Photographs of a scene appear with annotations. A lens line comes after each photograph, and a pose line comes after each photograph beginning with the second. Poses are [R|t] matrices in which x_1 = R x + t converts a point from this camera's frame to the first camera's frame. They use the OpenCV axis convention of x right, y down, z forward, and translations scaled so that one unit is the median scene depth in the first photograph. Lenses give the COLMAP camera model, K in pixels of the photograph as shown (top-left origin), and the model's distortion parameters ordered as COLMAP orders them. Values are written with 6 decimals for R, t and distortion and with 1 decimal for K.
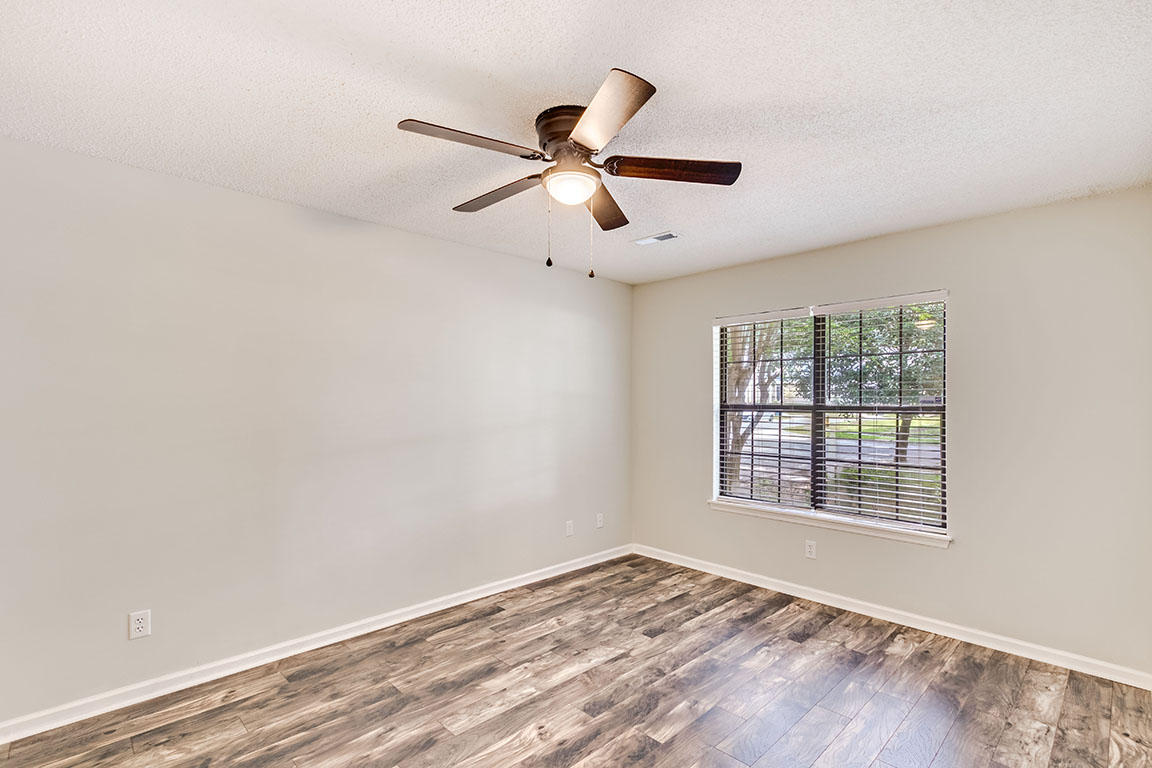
lens RADIAL K [[536.5, 0, 590.6], [0, 536.5, 398.6], [0, 0, 1]] dist [-0.002368, -0.001534]
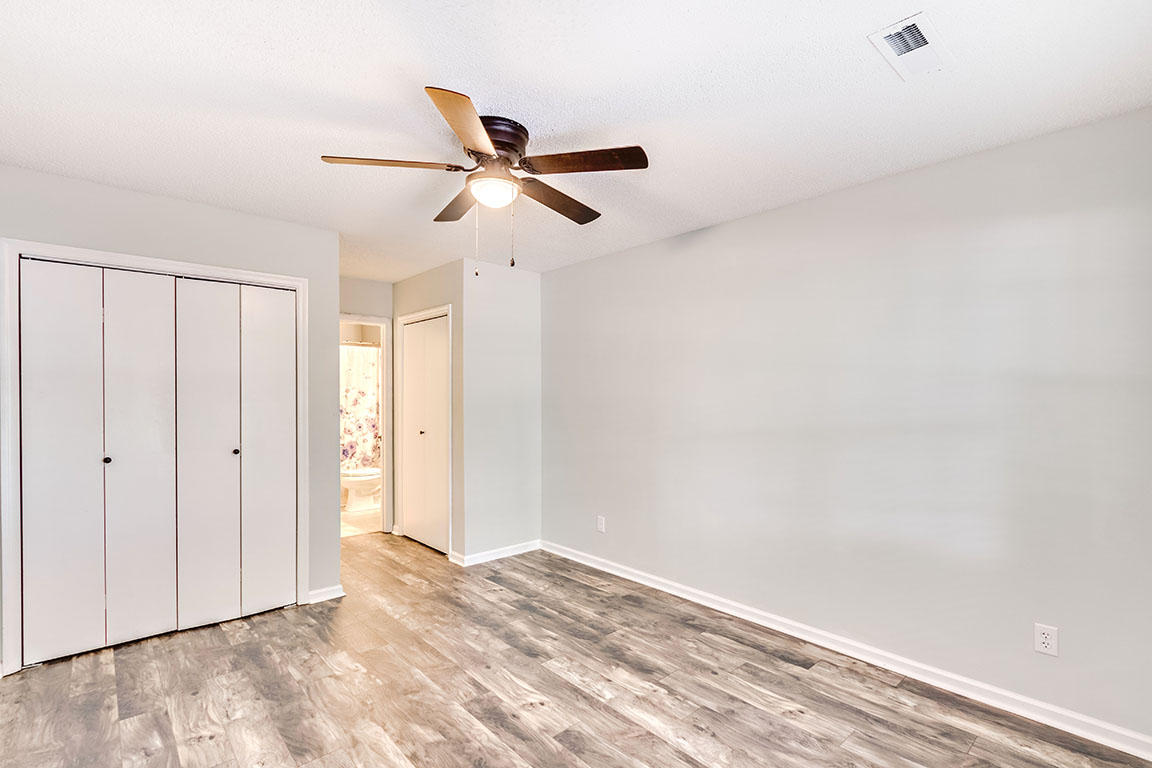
lens RADIAL K [[536.5, 0, 590.6], [0, 536.5, 398.6], [0, 0, 1]] dist [-0.002368, -0.001534]
pose [[-0.045432, 0.008645, -0.998930, 0.735287], [0.007043, 0.999940, 0.008333, 0.007372], [0.998943, -0.006657, -0.045490, 0.893560]]
